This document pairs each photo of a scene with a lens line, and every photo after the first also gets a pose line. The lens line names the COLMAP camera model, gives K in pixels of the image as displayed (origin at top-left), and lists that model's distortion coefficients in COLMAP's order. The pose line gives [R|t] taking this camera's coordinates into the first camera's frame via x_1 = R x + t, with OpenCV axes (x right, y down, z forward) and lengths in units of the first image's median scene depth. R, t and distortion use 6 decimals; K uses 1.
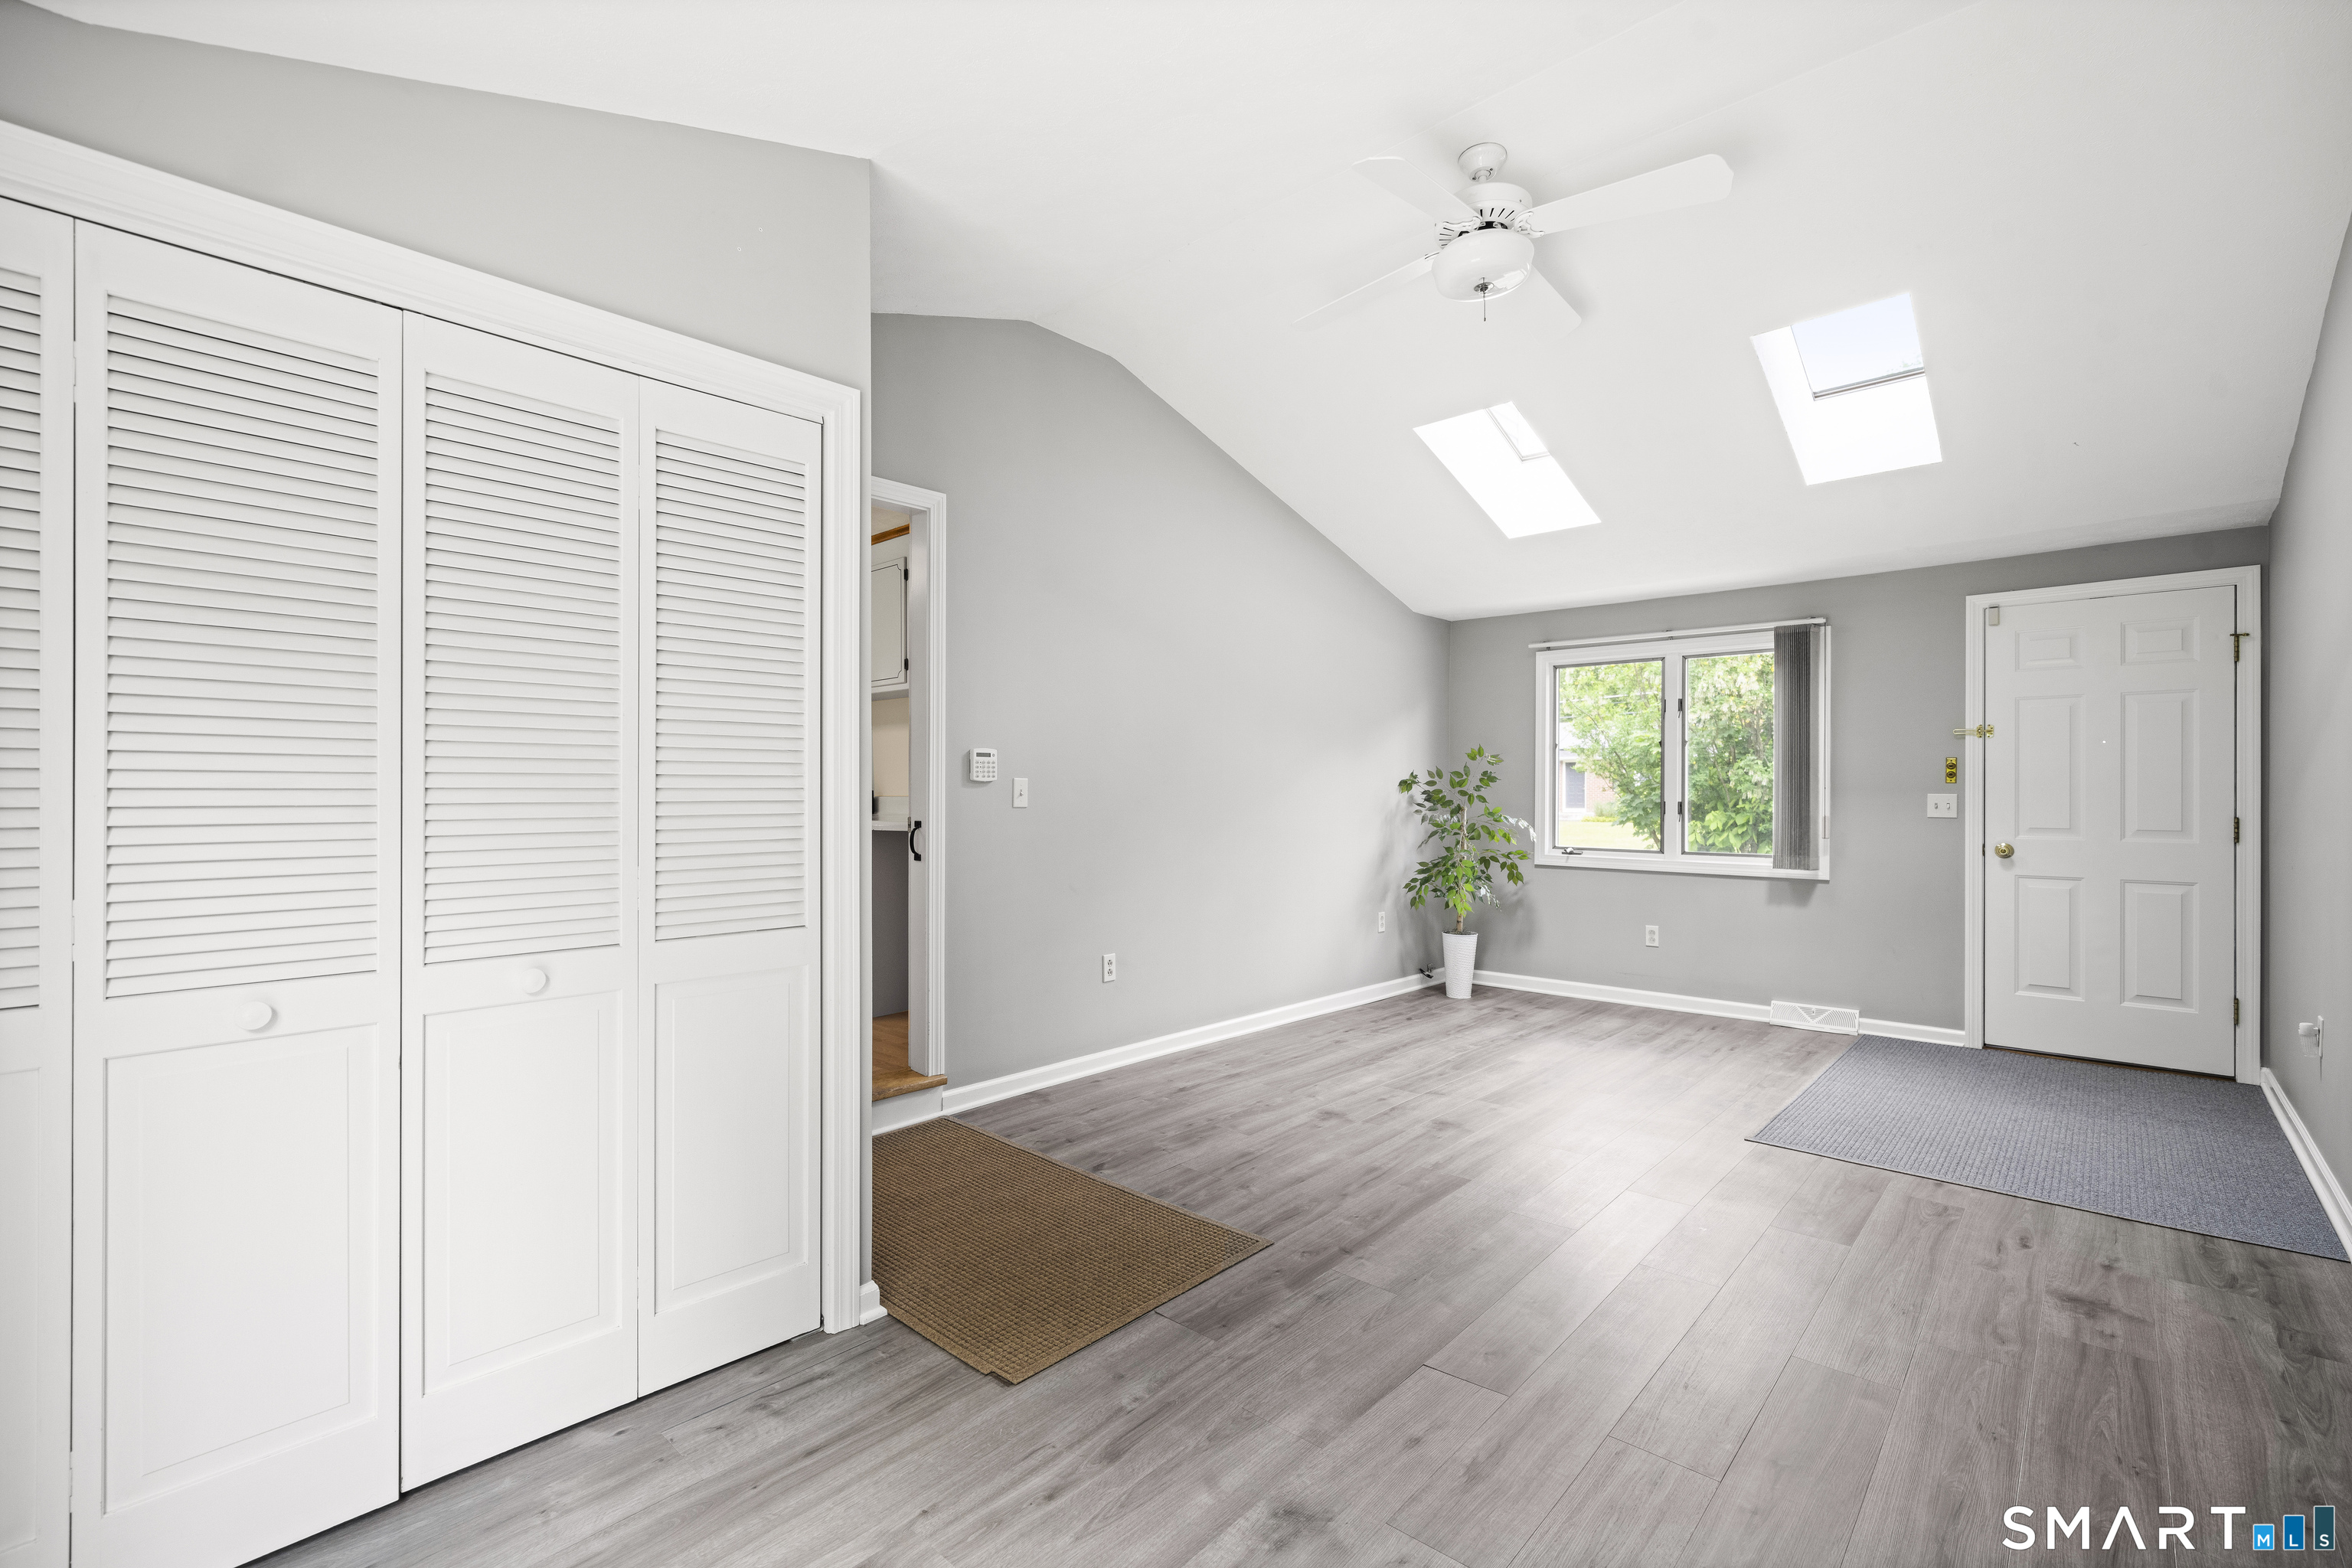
lens RADIAL K [[1012.5, 0, 1173.4], [0, 1012.5, 794.2], [0, 0, 1]] dist [0.001080, -0.000256]
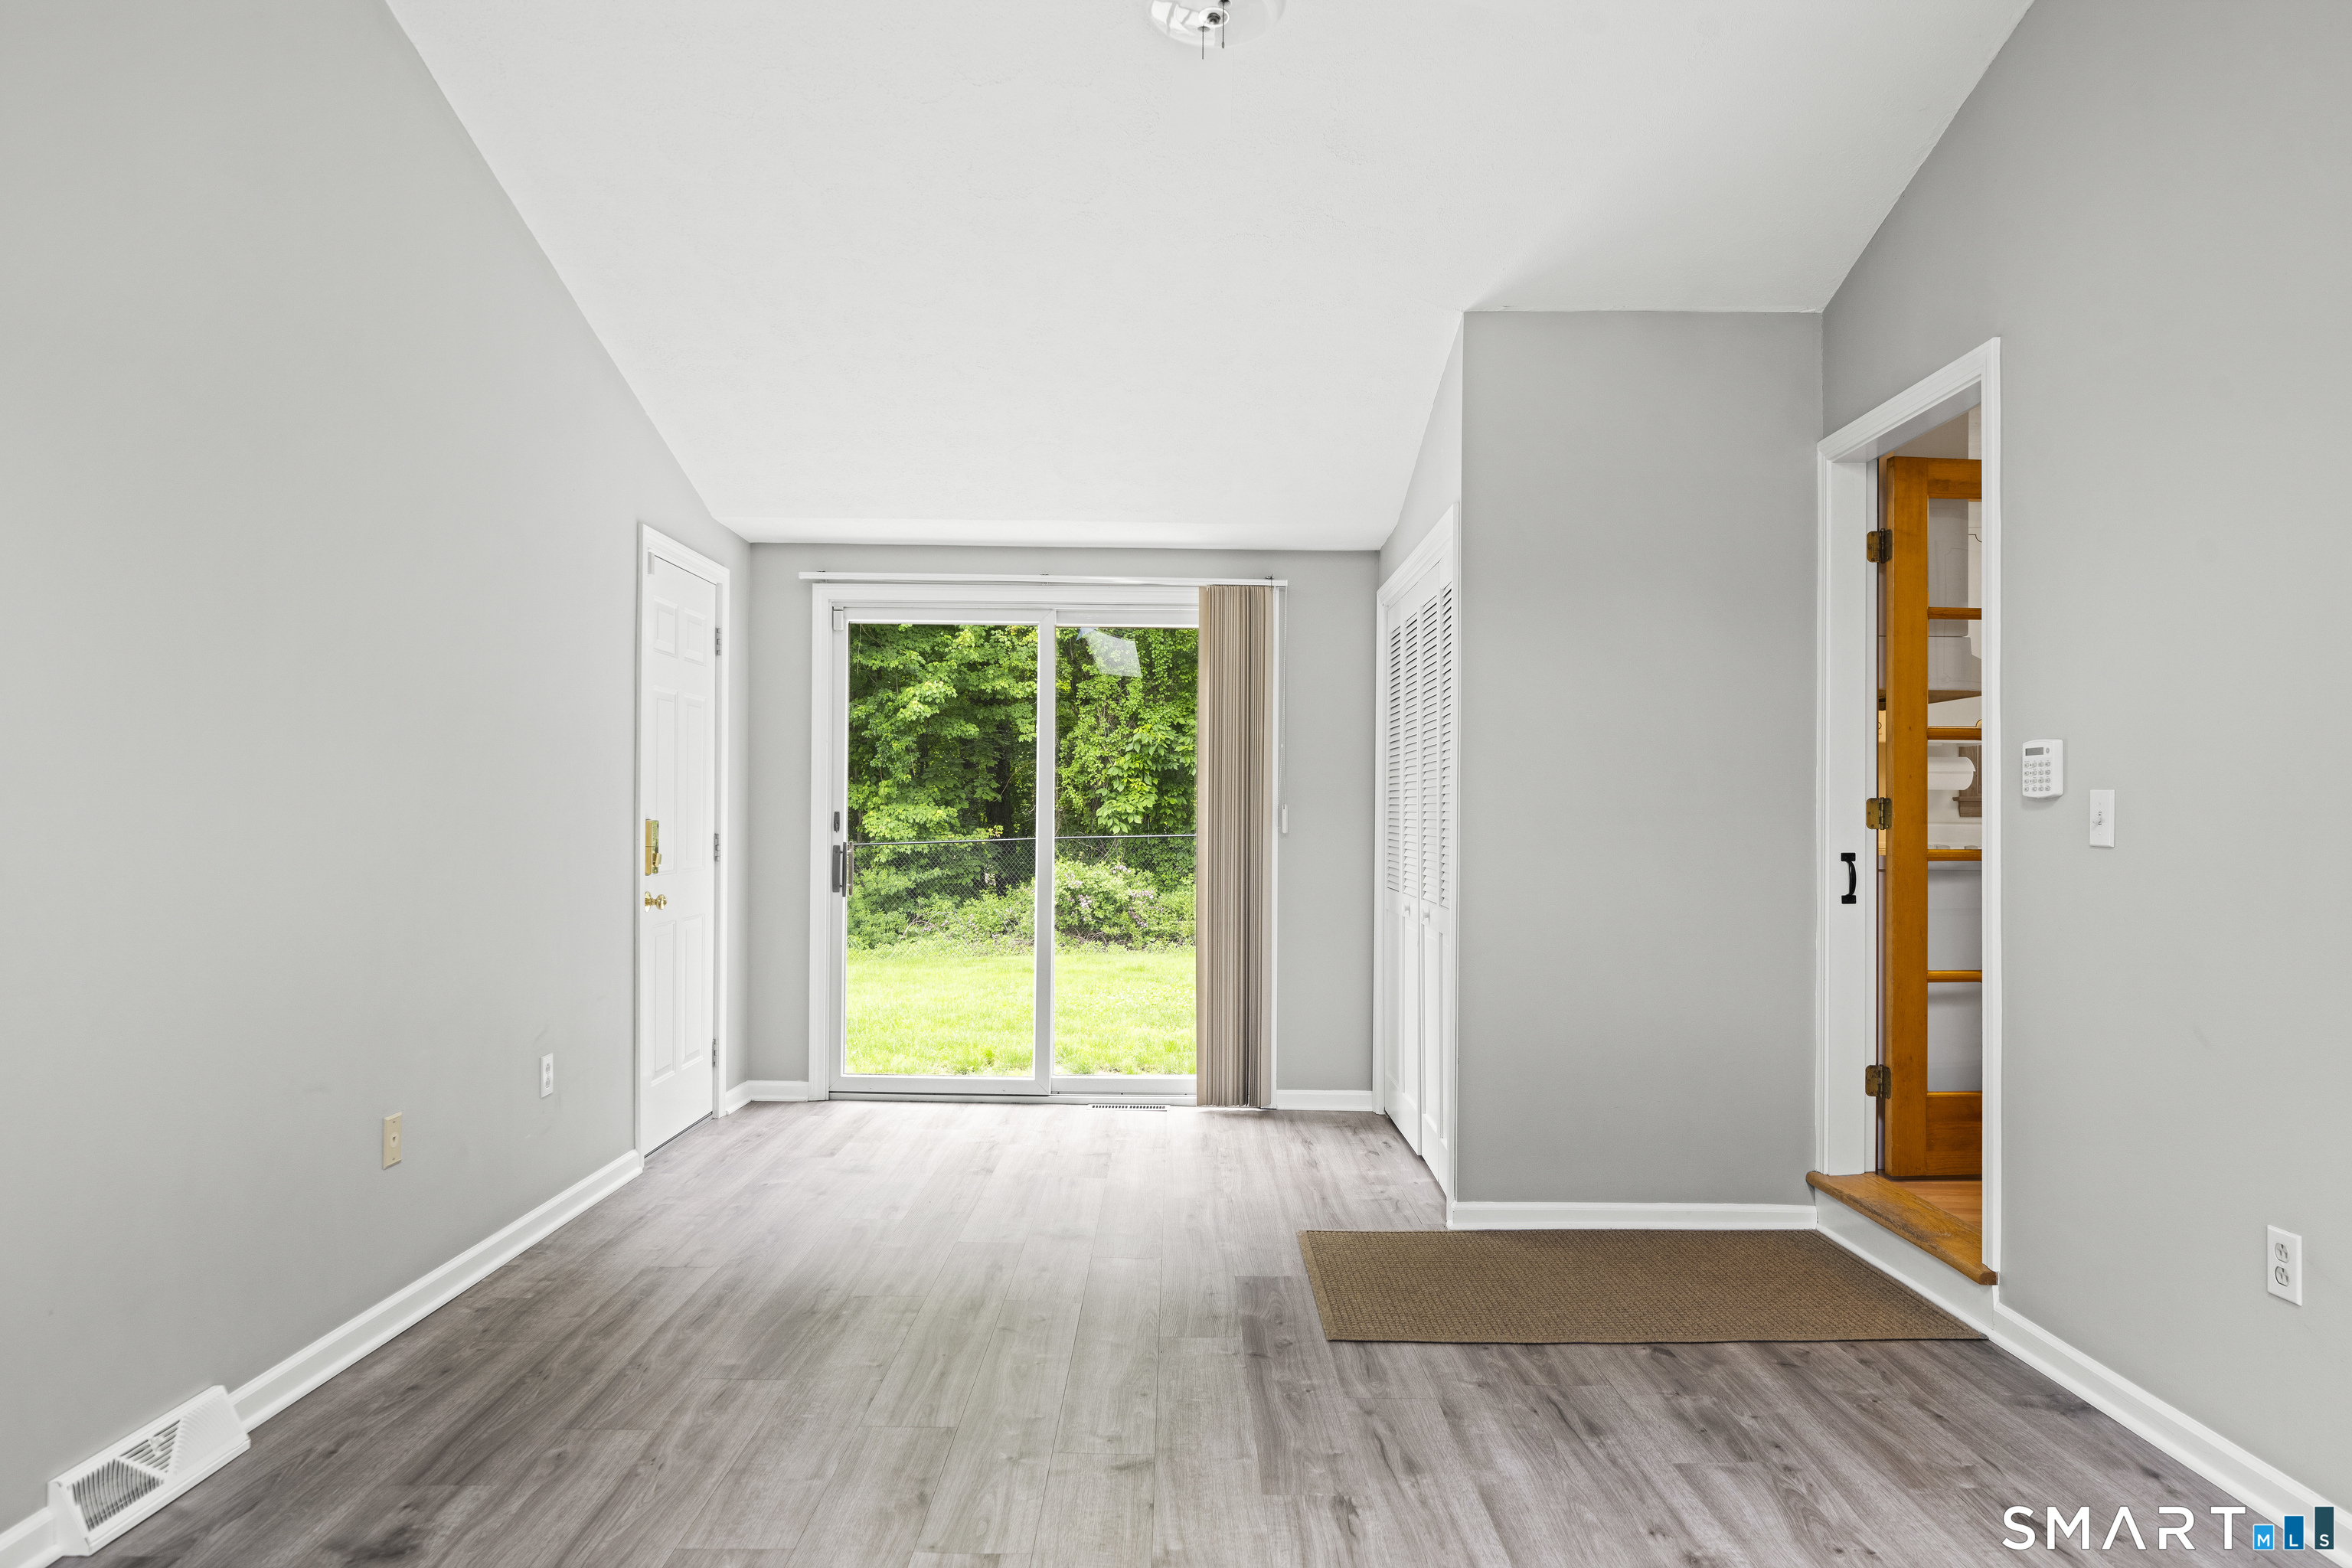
lens RADIAL K [[1437.2, 0, 1193.1], [0, 1437.2, 790.0], [0, 0, 1]] dist [0.004105, 0.000869]
pose [[-0.726944, -0.016347, -0.686502, 0.742353], [-0.008322, 0.999853, -0.014996, -0.000937], [0.686646, -0.005189, -0.726973, 1.311790]]
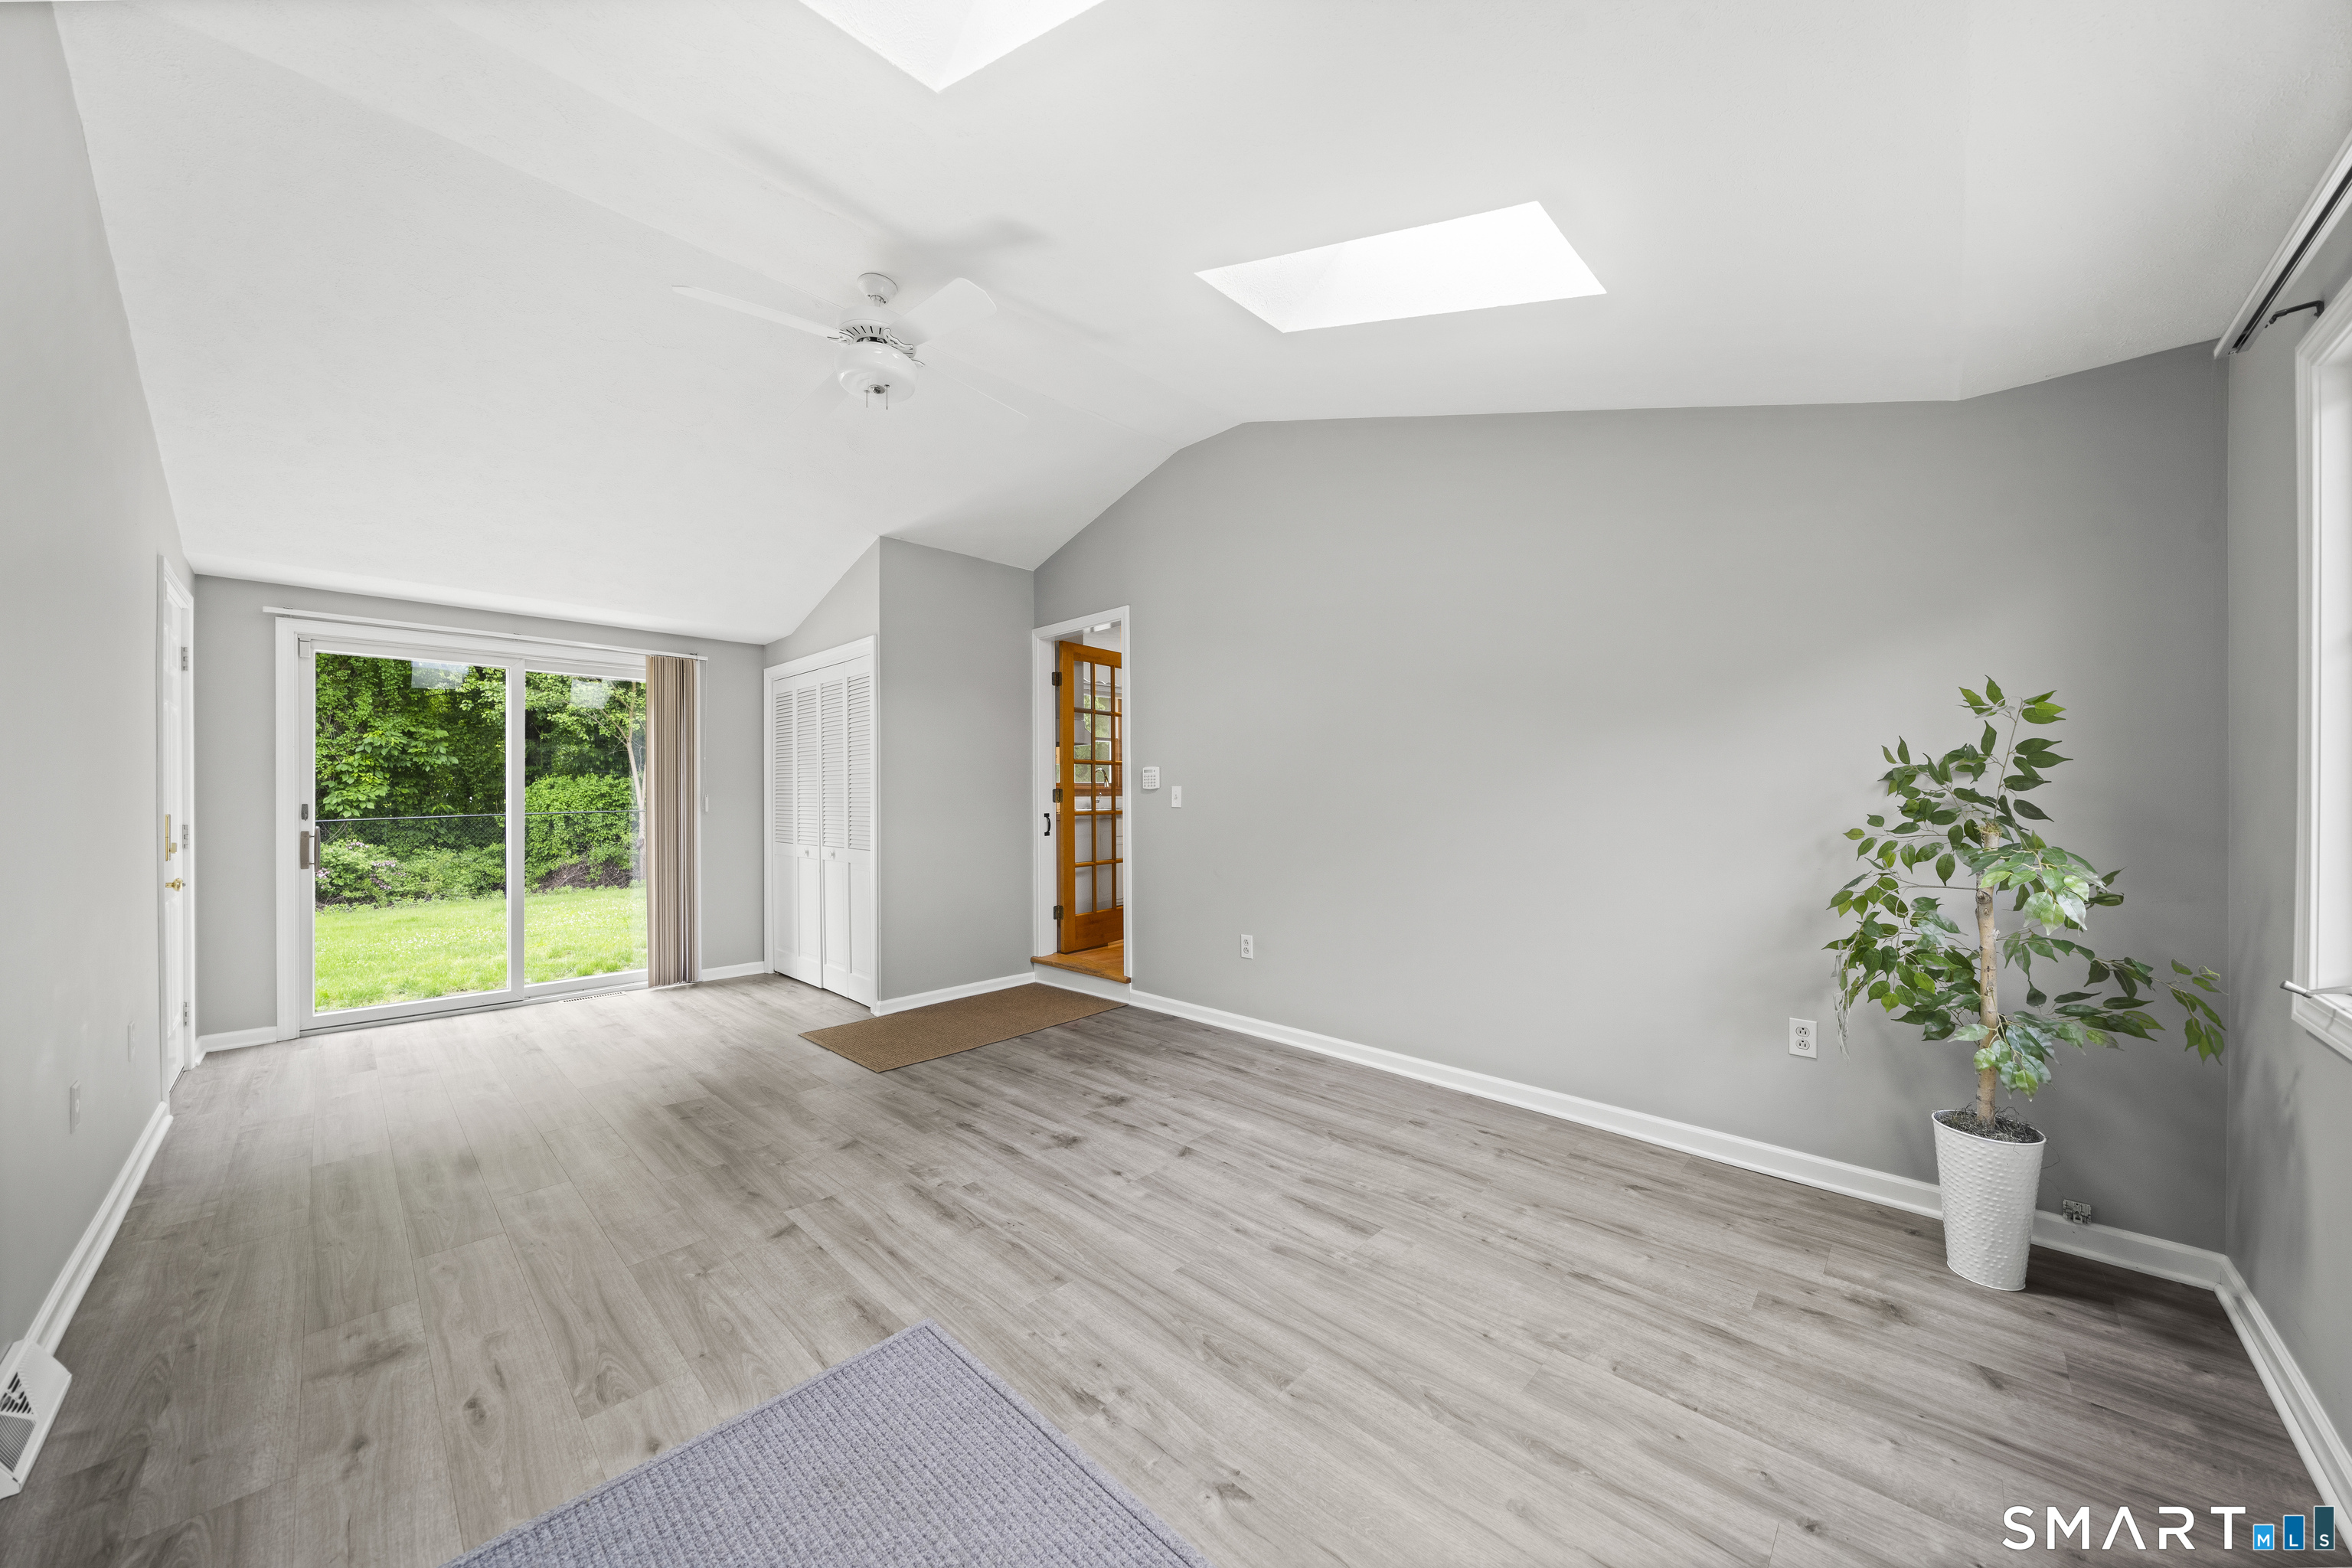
lens RADIAL K [[807.9, 0, 1176.0], [0, 807.9, 784.0], [0, 0, 1]] dist [-0.001885, 0.000079]
pose [[-0.013308, -0.013315, -0.999823, 1.026861], [0.004326, 0.999901, -0.013374, -0.005113], [0.999902, -0.004503, -0.013250, 1.093637]]
